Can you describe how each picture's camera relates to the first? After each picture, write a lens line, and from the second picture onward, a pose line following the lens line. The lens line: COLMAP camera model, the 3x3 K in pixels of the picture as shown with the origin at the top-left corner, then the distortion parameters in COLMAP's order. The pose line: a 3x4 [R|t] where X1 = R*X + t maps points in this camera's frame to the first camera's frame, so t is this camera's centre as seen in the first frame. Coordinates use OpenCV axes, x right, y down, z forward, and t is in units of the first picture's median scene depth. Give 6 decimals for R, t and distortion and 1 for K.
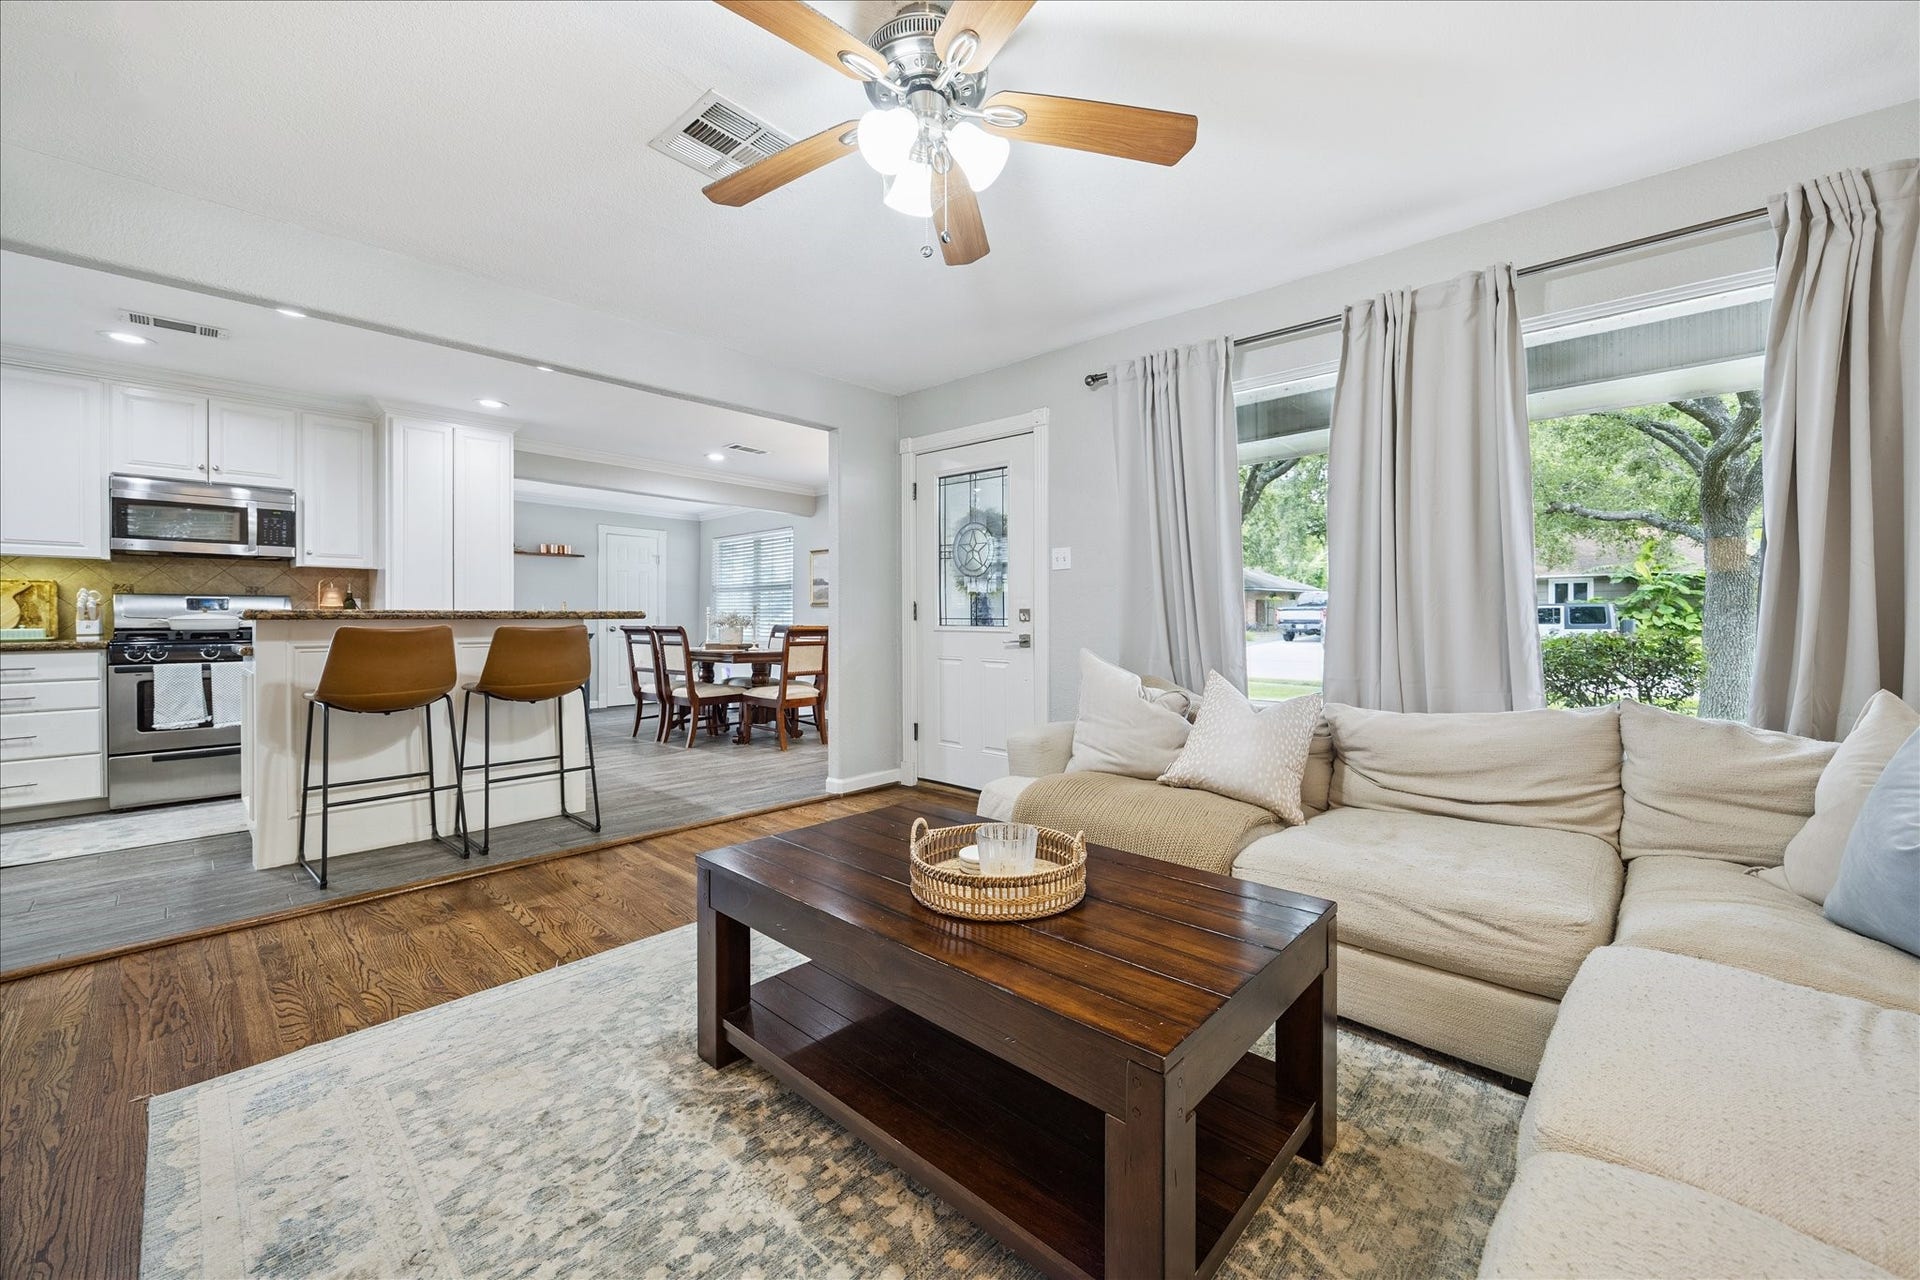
lens RADIAL K [[743.1, 0, 969.7], [0, 743.1, 614.2], [0, 0, 1]] dist [-0.002997, -0.000523]
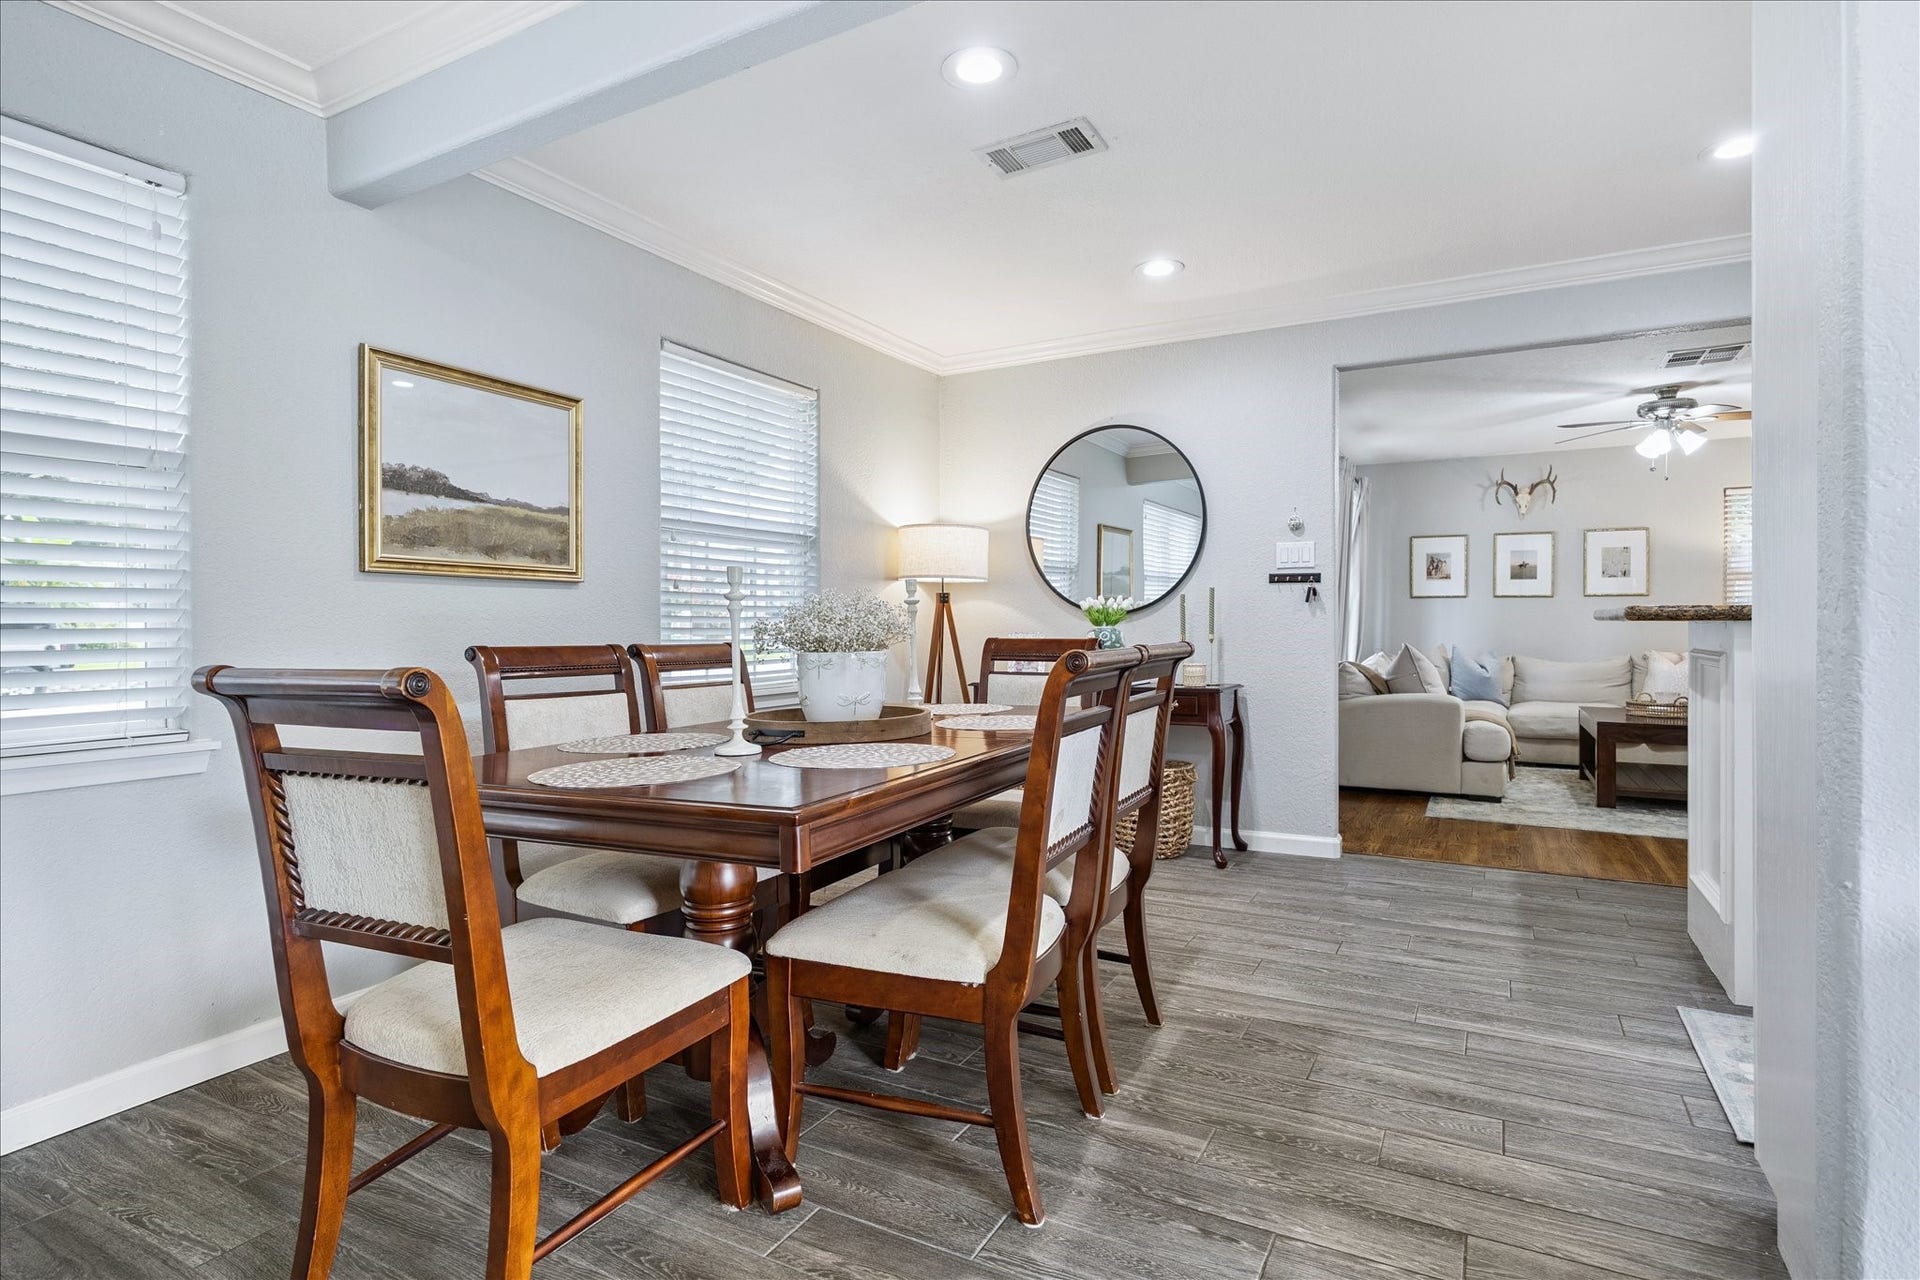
lens RADIAL K [[969.9, 0, 959.8], [0, 969.9, 624.1], [0, 0, 1]] dist [0.003521, 0.001185]
pose [[-0.242514, -0.000571, 0.970148, -1.057425], [-0.005216, 0.999986, -0.000716, 0.011657], [-0.970134, -0.005234, -0.242514, 1.632481]]
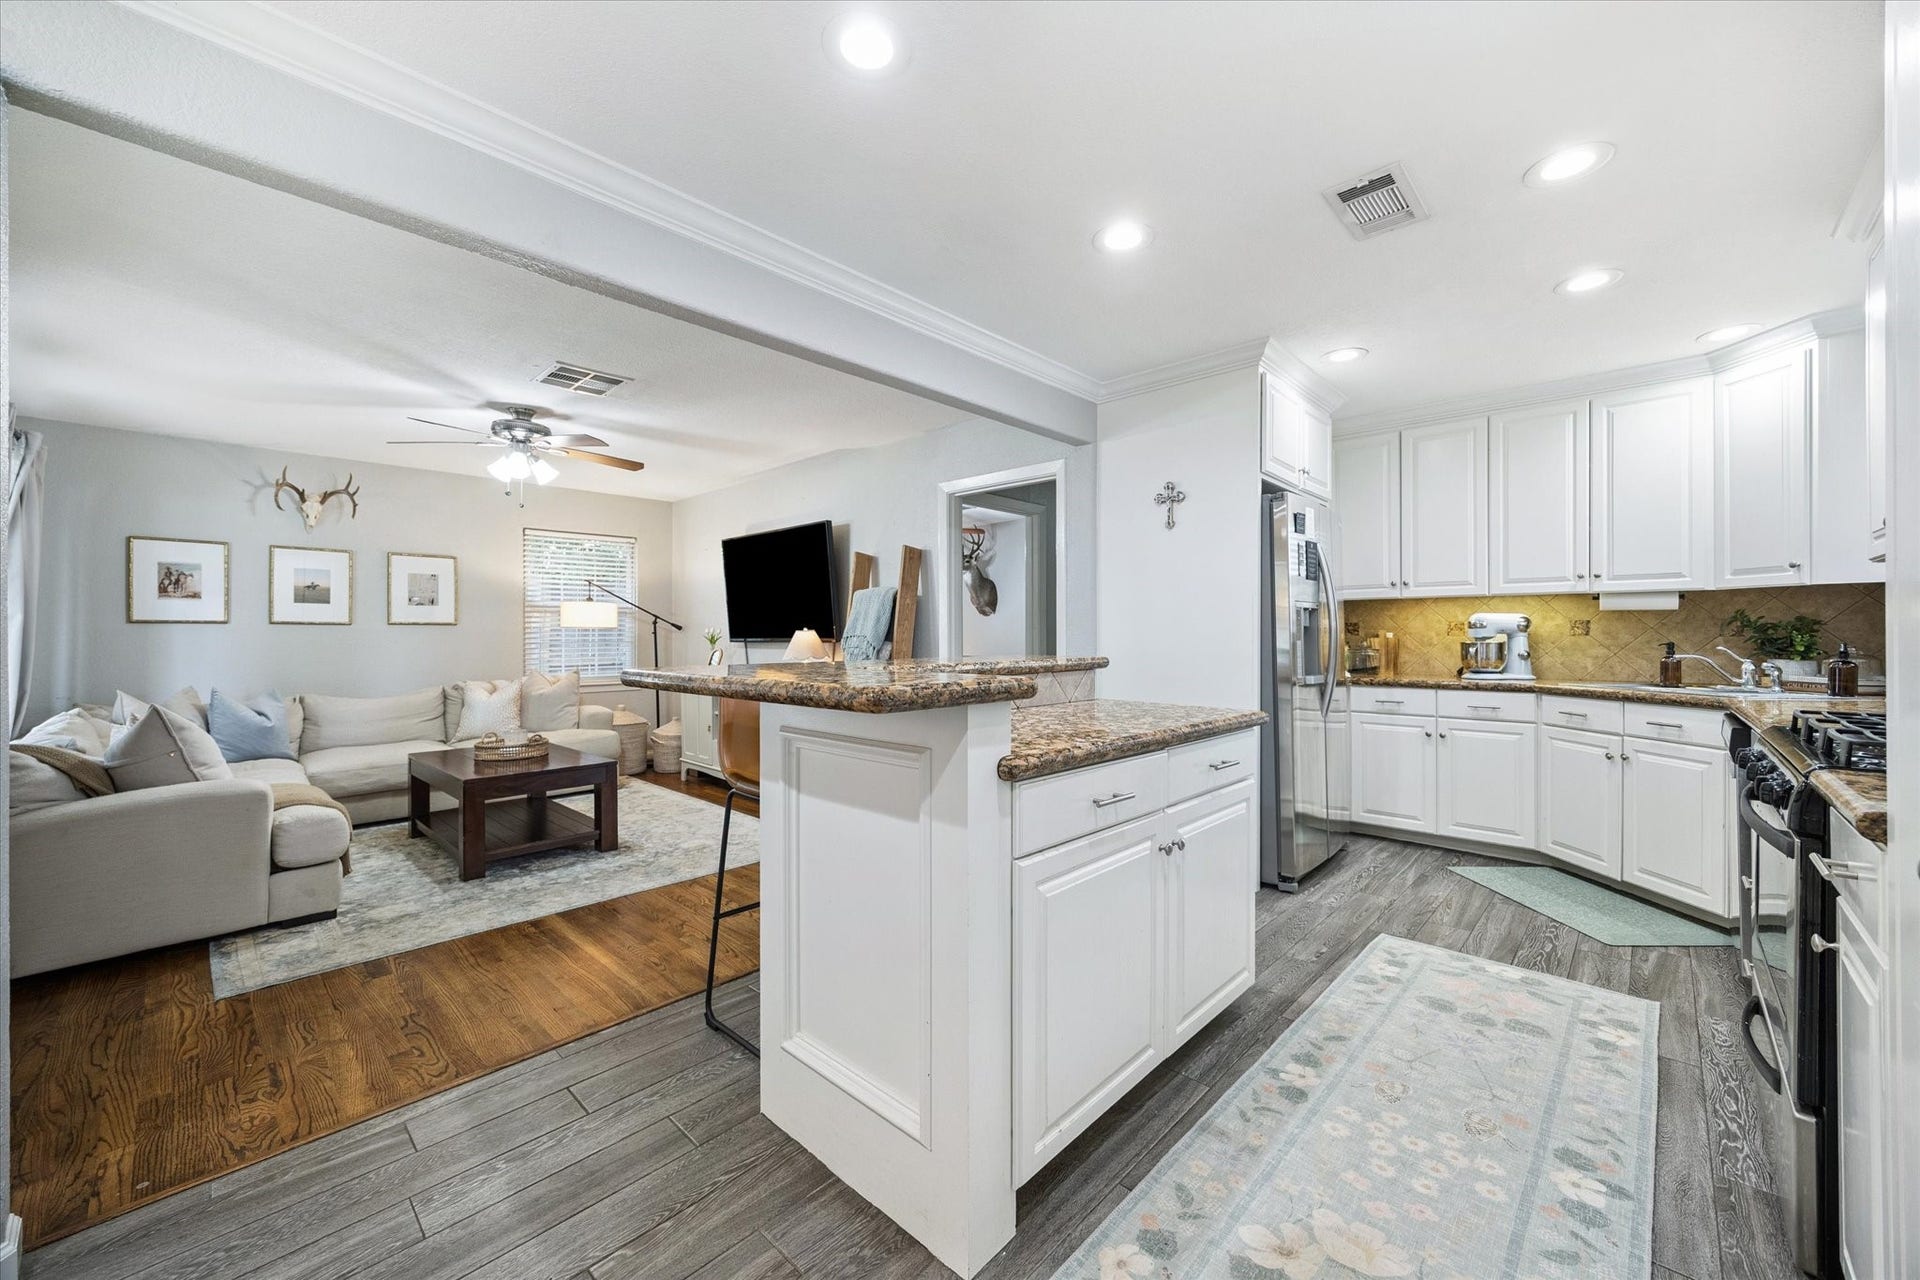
lens RADIAL K [[733.6, 0, 968.4], [0, 733.6, 634.1], [0, 0, 1]] dist [0.000247, 0.000196]
pose [[-0.999971, 0.004675, 0.006073, -0.592582], [0.004651, 0.999981, -0.003993, -0.020767], [-0.006092, -0.003965, -0.999974, 1.321944]]
